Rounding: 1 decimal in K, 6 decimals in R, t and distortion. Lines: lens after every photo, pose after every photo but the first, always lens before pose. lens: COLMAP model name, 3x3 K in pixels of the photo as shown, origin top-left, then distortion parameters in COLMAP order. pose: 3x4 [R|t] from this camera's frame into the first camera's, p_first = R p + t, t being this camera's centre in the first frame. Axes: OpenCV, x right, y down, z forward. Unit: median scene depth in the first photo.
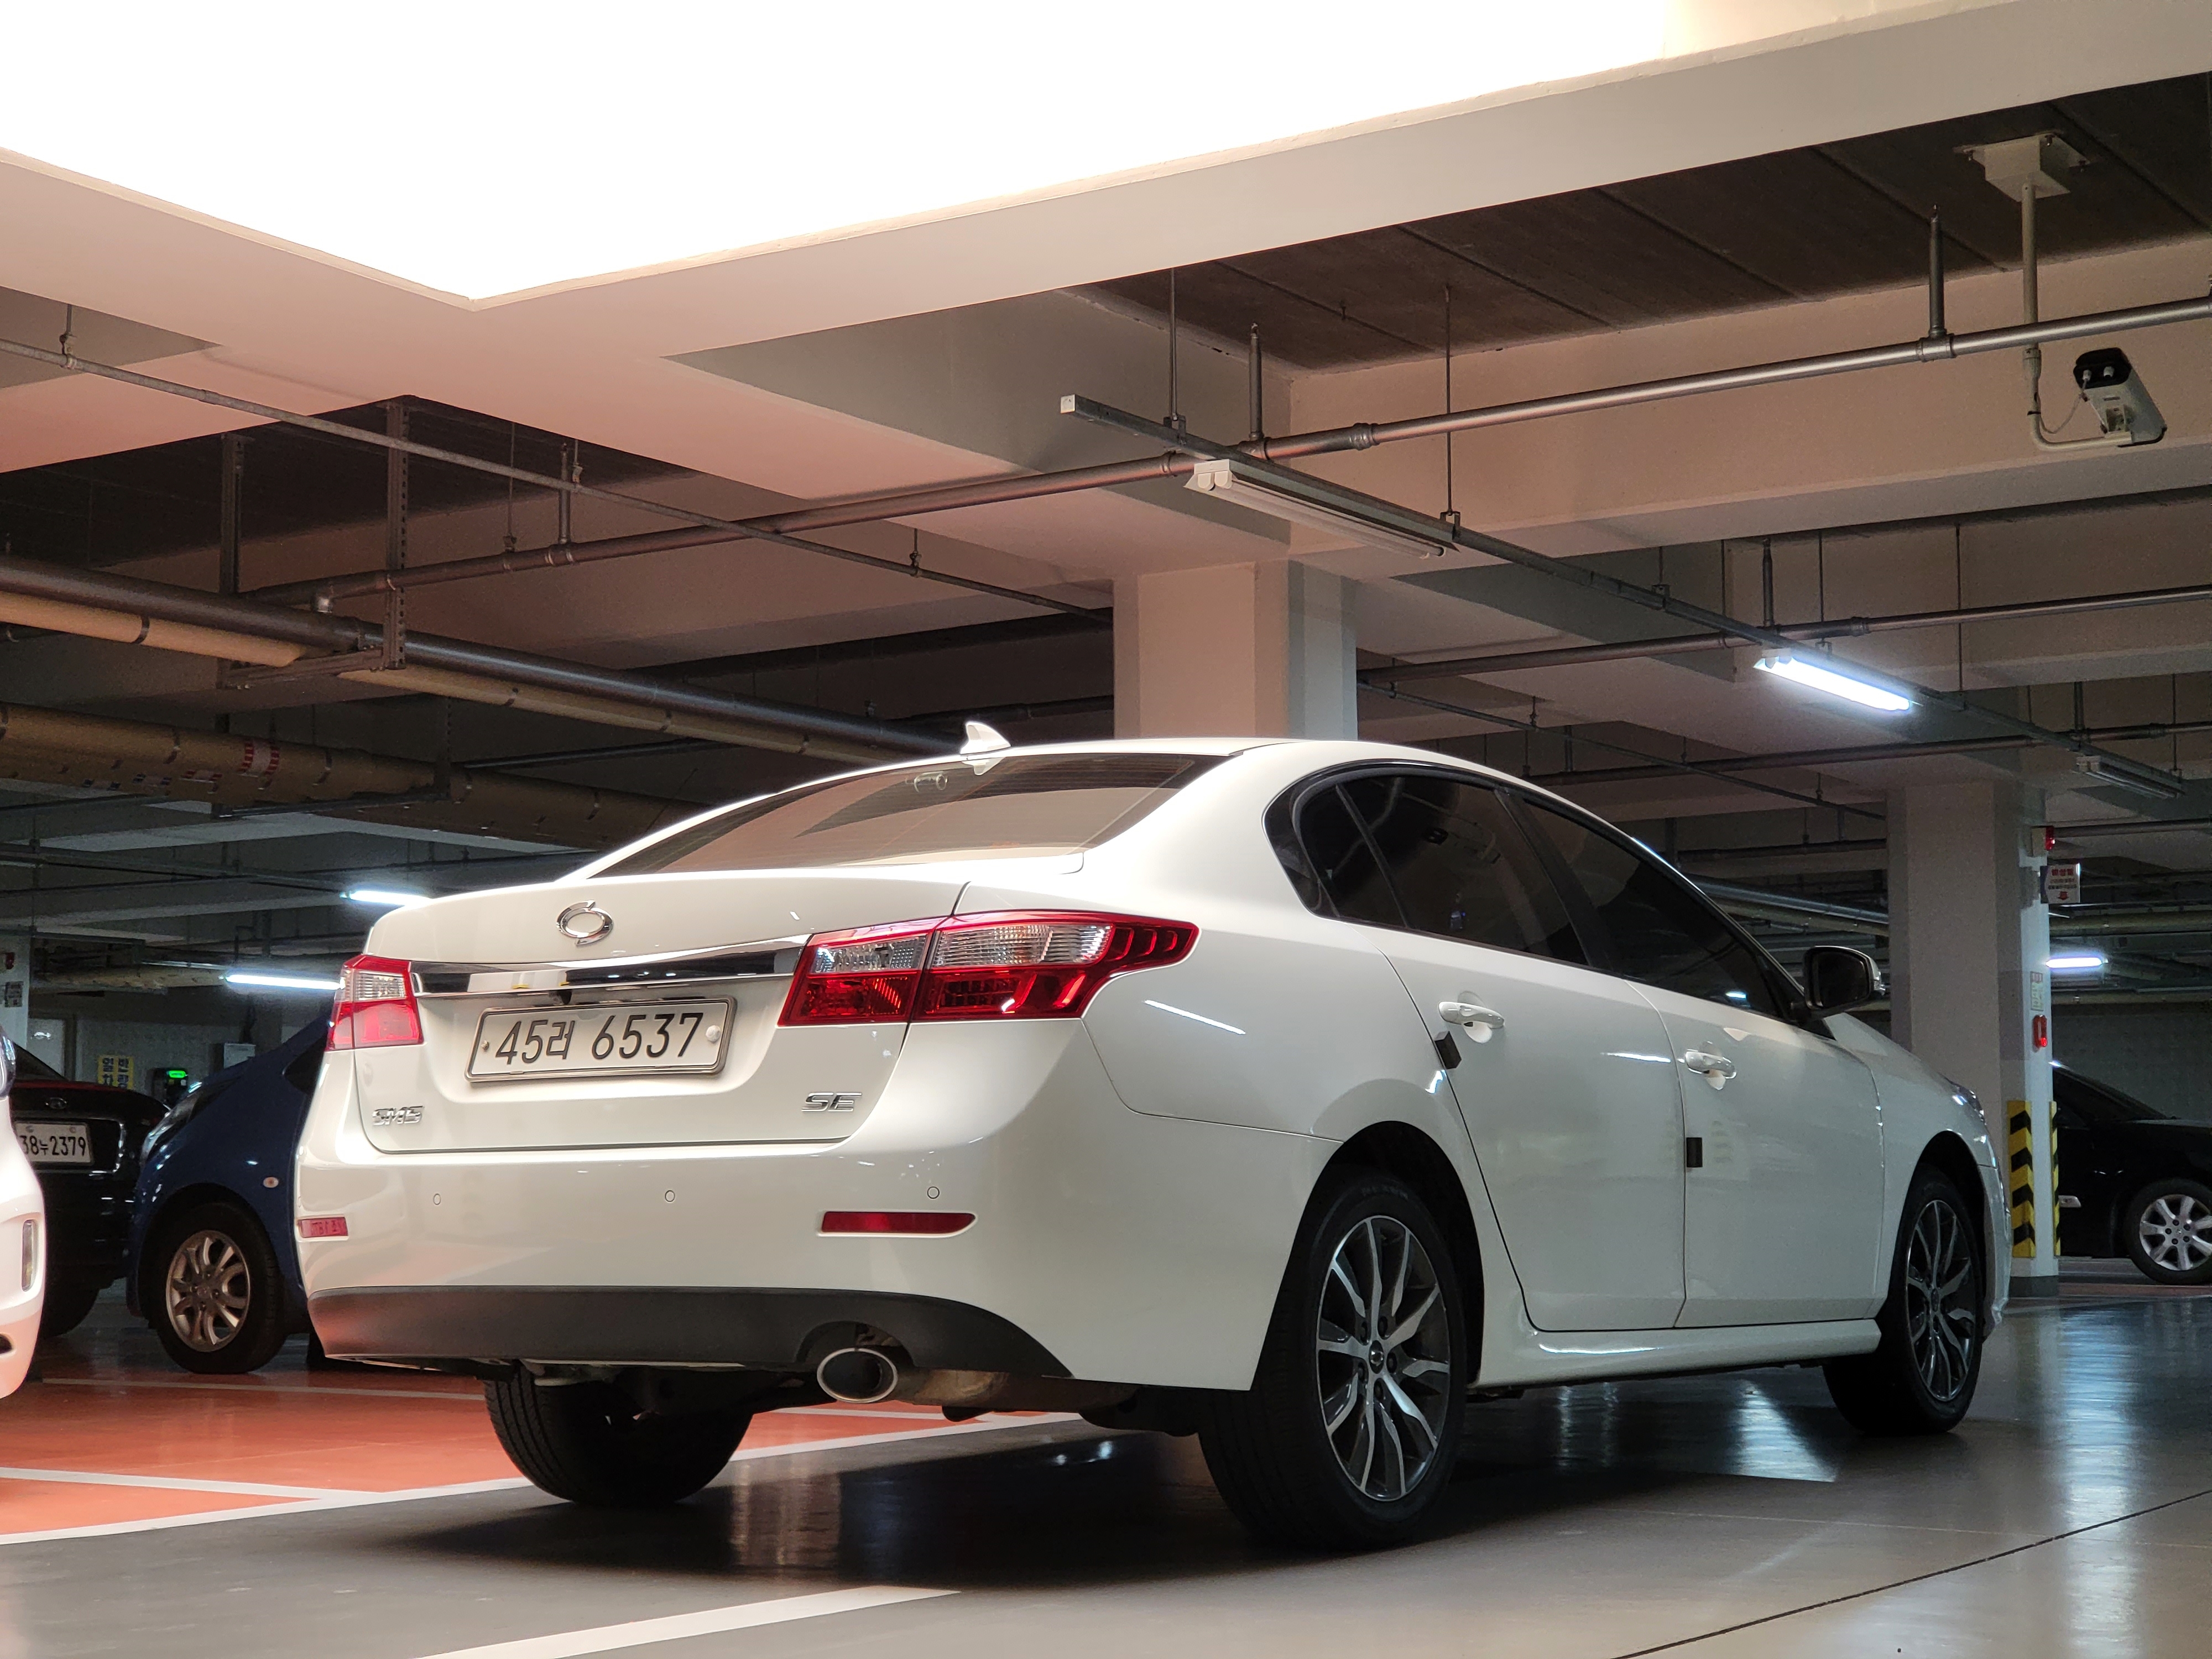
lens RADIAL K [[3570.9, 0, 1037.9], [0, 3570.9, 835.4], [0, 0, 1]] dist [0.001810, 0.279961]
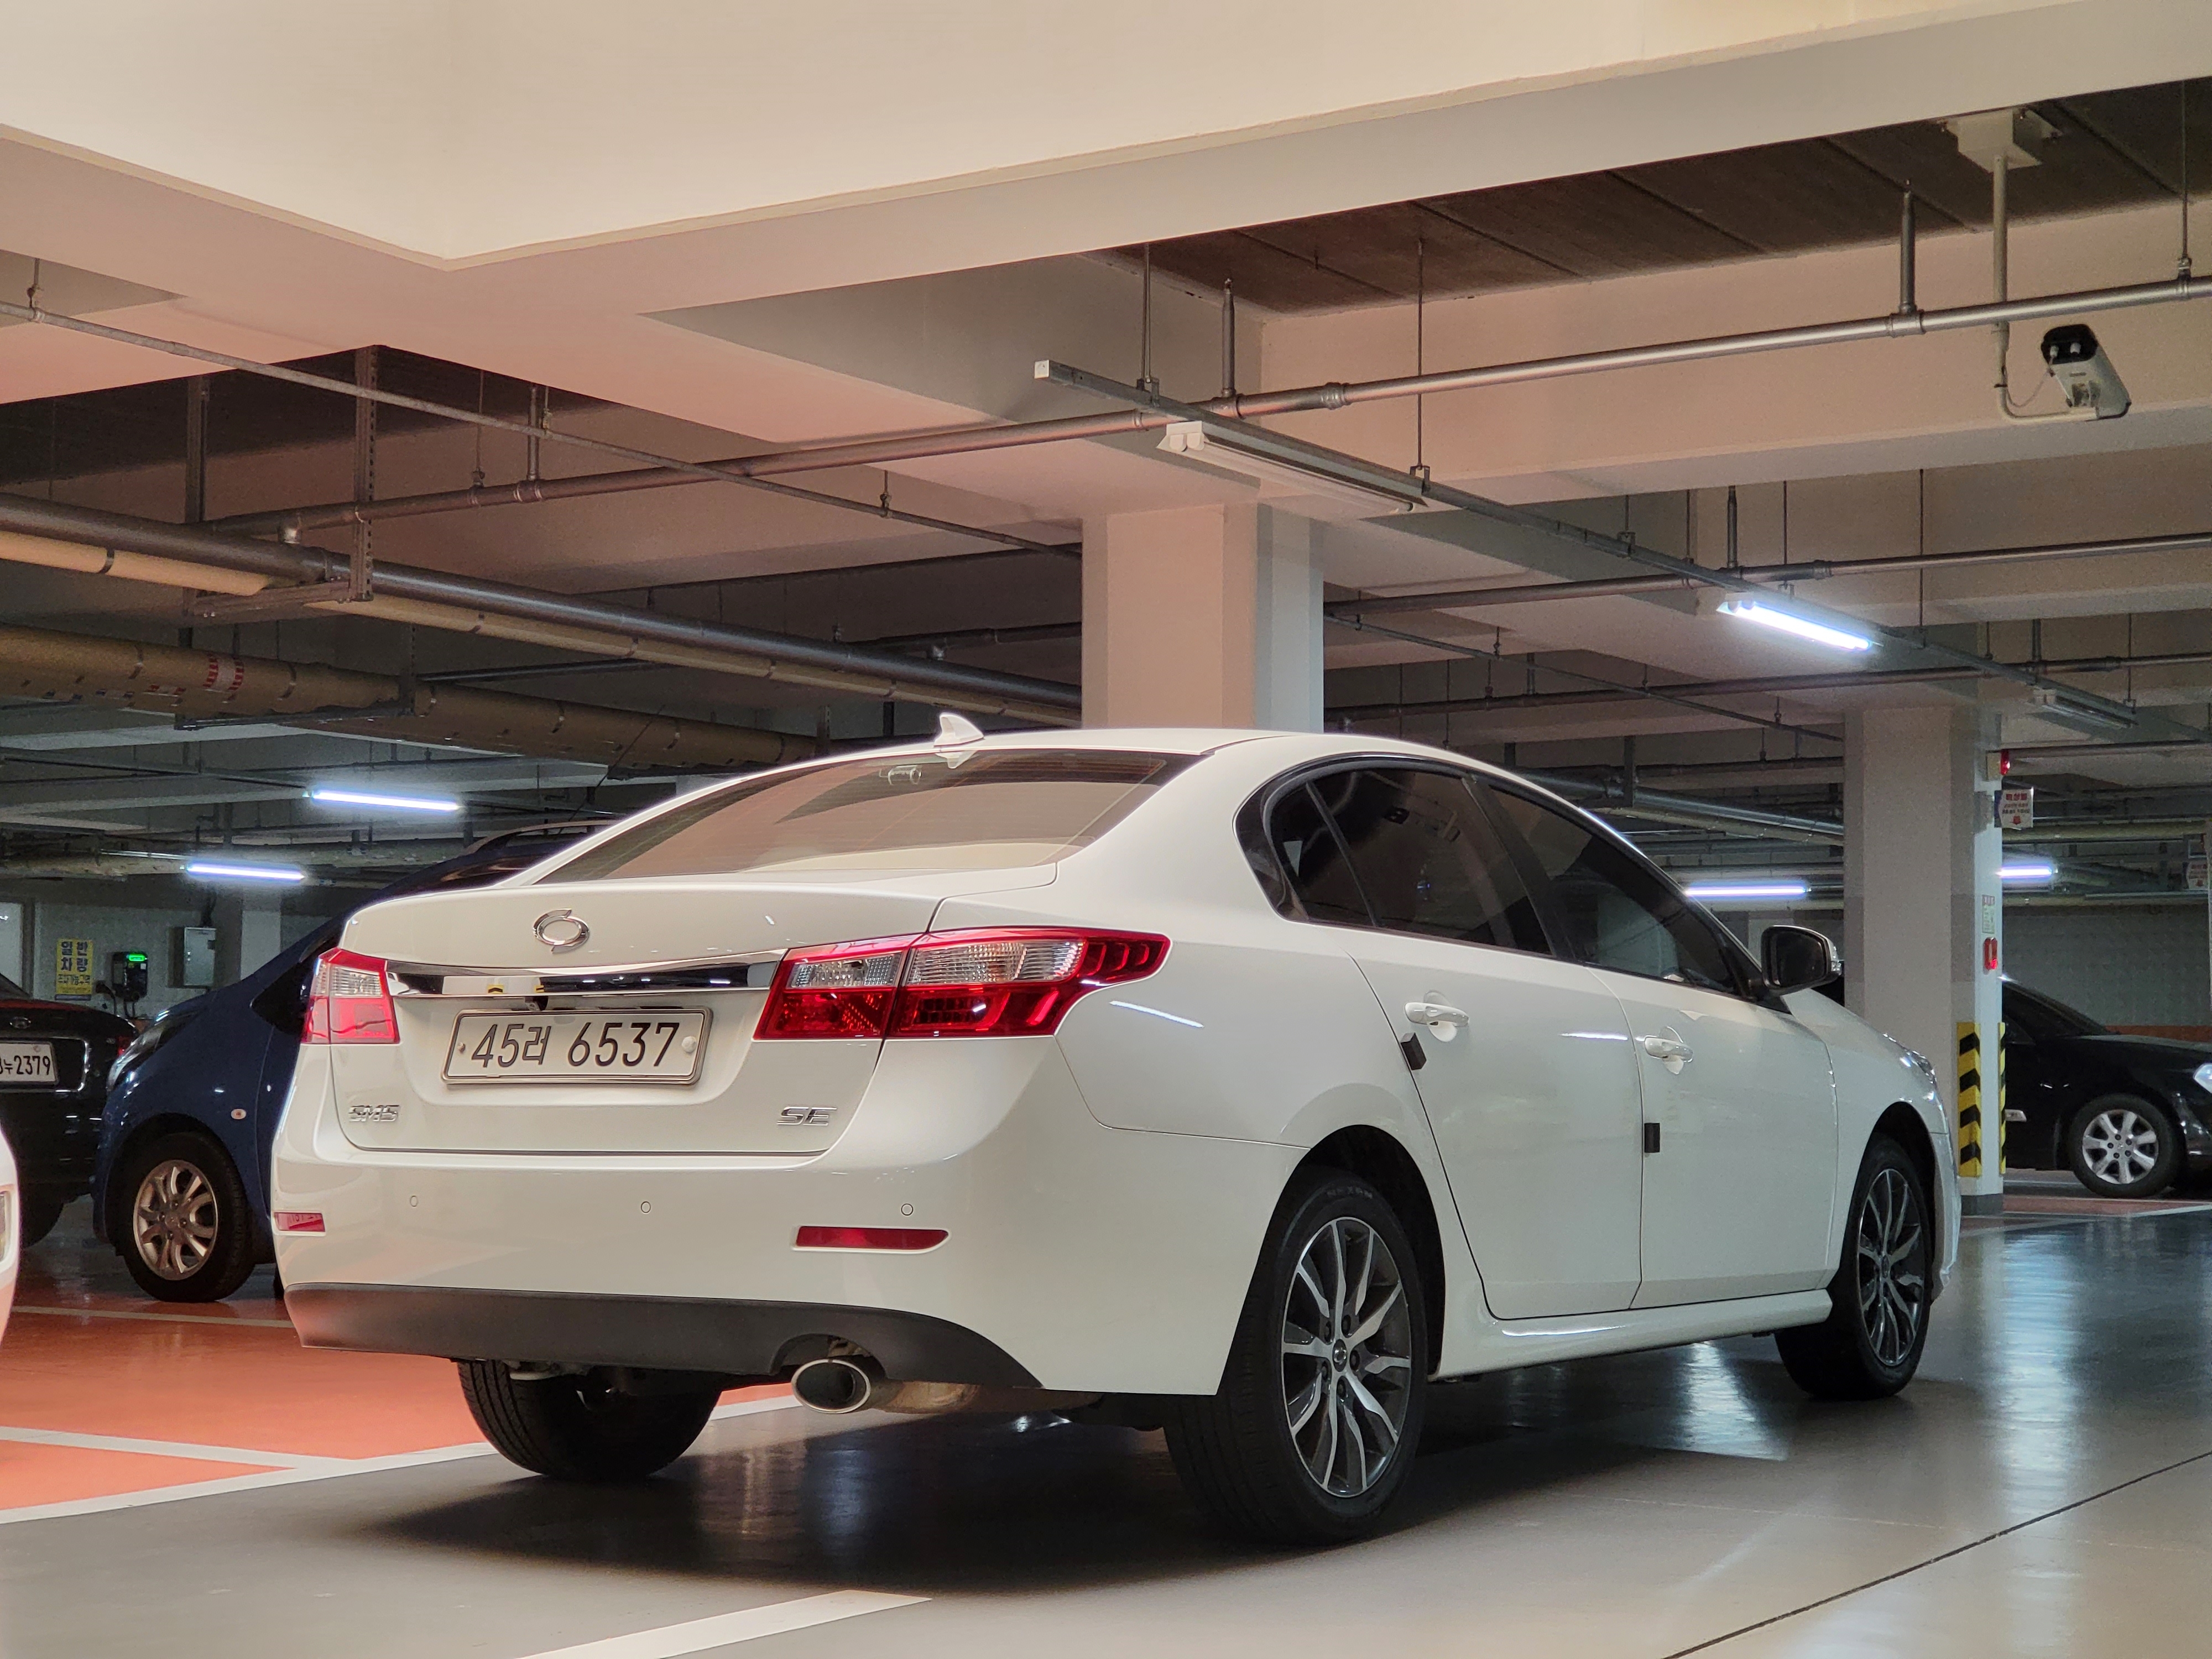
lens RADIAL K [[3554.9, 0, 1076.7], [0, 3554.9, 868.9], [0, 0, 1]] dist [0.033637, 0.140126]
pose [[0.999704, 0.009225, 0.022507, -0.002930], [-0.010271, 0.998850, 0.046821, -0.027603], [-0.022049, -0.047039, 0.998650, -0.002828]]
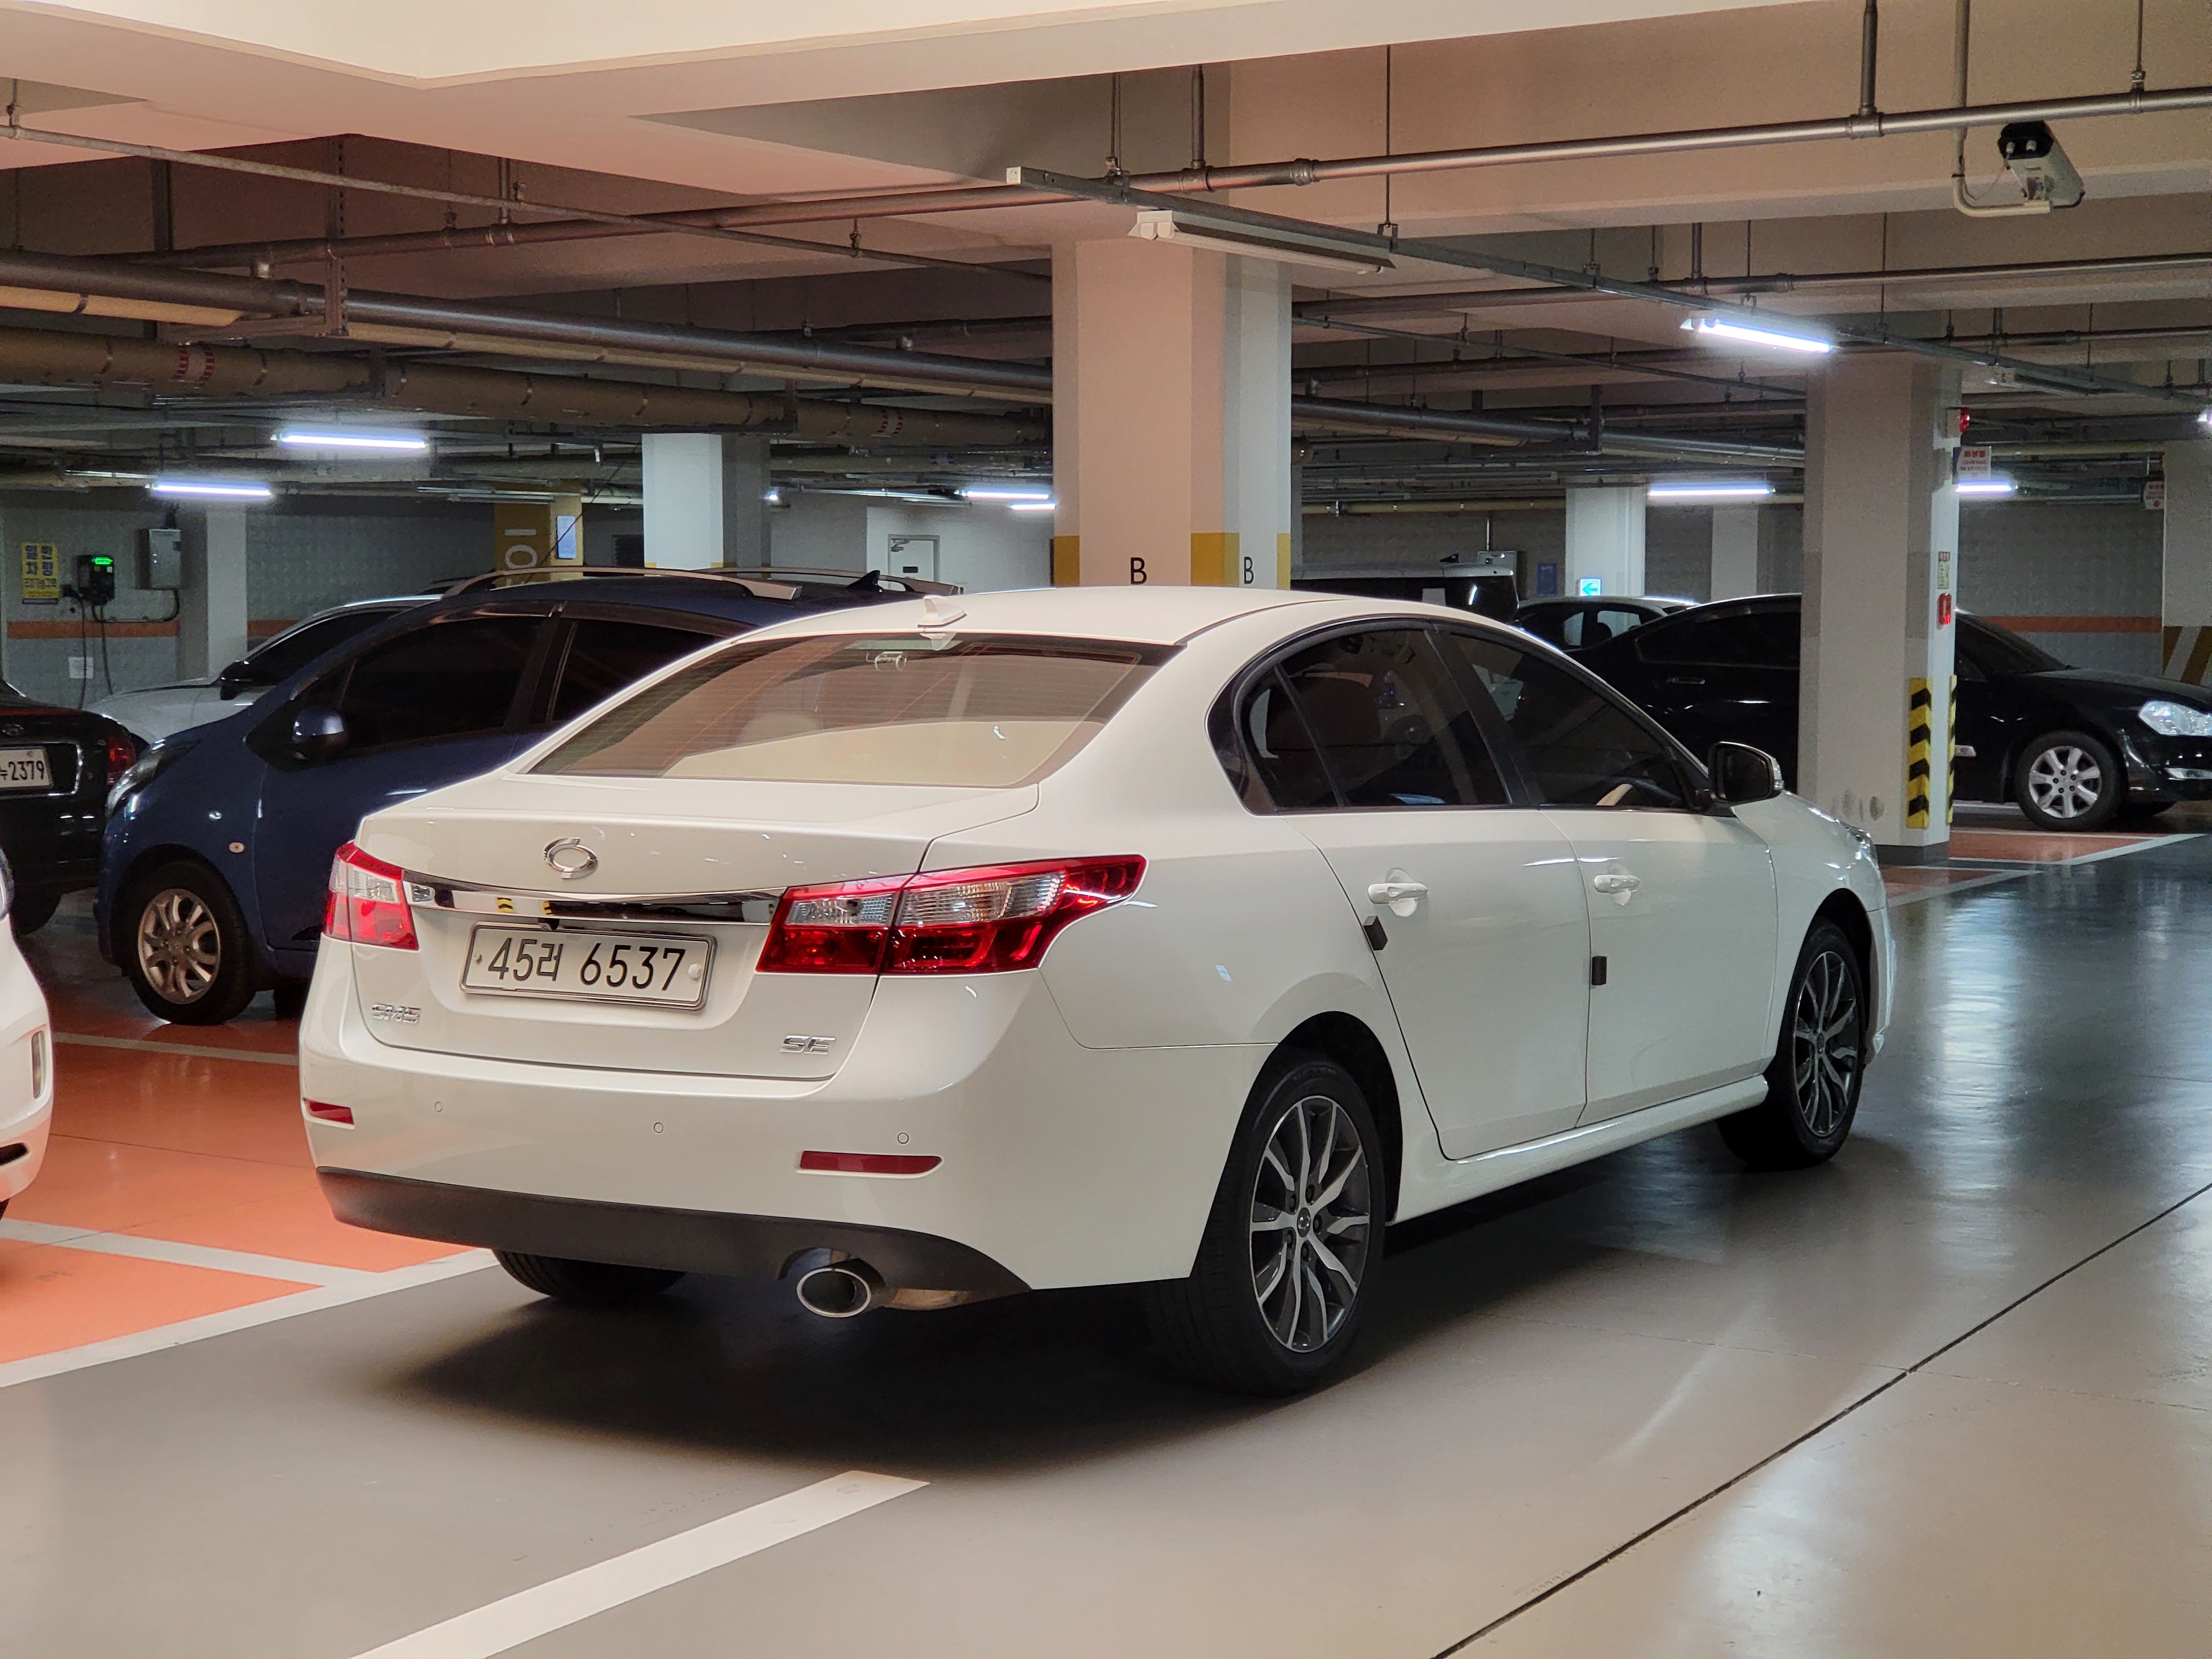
lens RADIAL K [[3564.0, 0, 1102.7], [0, 3564.0, 938.1], [0, 0, 1]] dist [0.028313, 0.064539]
pose [[0.999195, -0.001607, 0.040085, -0.007382], [-0.006385, 0.980093, 0.198438, -0.109730], [-0.039606, -0.198534, 0.979293, -0.035126]]
